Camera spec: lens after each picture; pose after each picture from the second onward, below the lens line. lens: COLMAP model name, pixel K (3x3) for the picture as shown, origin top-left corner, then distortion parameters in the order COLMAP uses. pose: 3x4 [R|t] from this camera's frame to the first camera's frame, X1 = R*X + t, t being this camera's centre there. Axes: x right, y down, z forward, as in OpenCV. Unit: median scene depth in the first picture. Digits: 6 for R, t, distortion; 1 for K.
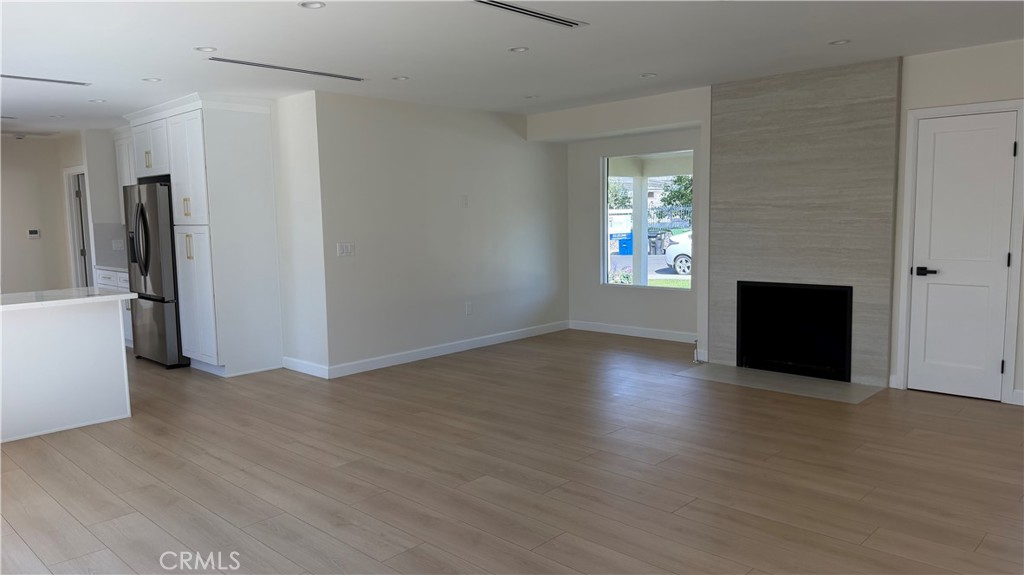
lens RADIAL K [[715.1, 0, 512.0], [0, 715.1, 287.5], [0, 0, 1]] dist [-0.000232, -0.000138]
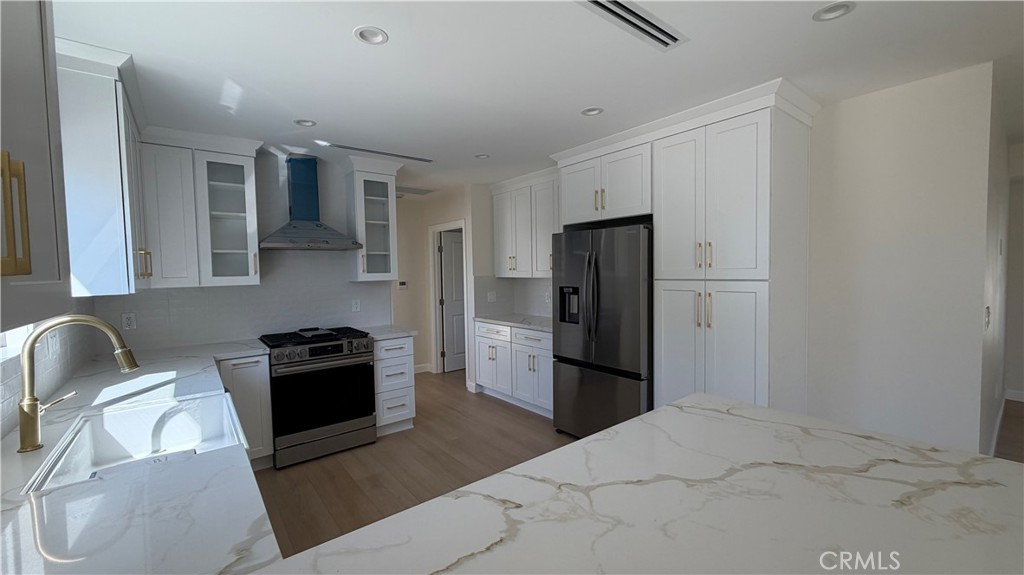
lens RADIAL K [[411.4, 0, 512.0], [0, 411.4, 287.5], [0, 0, 1]] dist [0.001569, -0.000010]
pose [[0.990099, 0.006631, -0.140215, -0.517209], [-0.014815, 0.998241, -0.057402, -0.046576], [0.139587, 0.058911, 0.988456, 0.496001]]
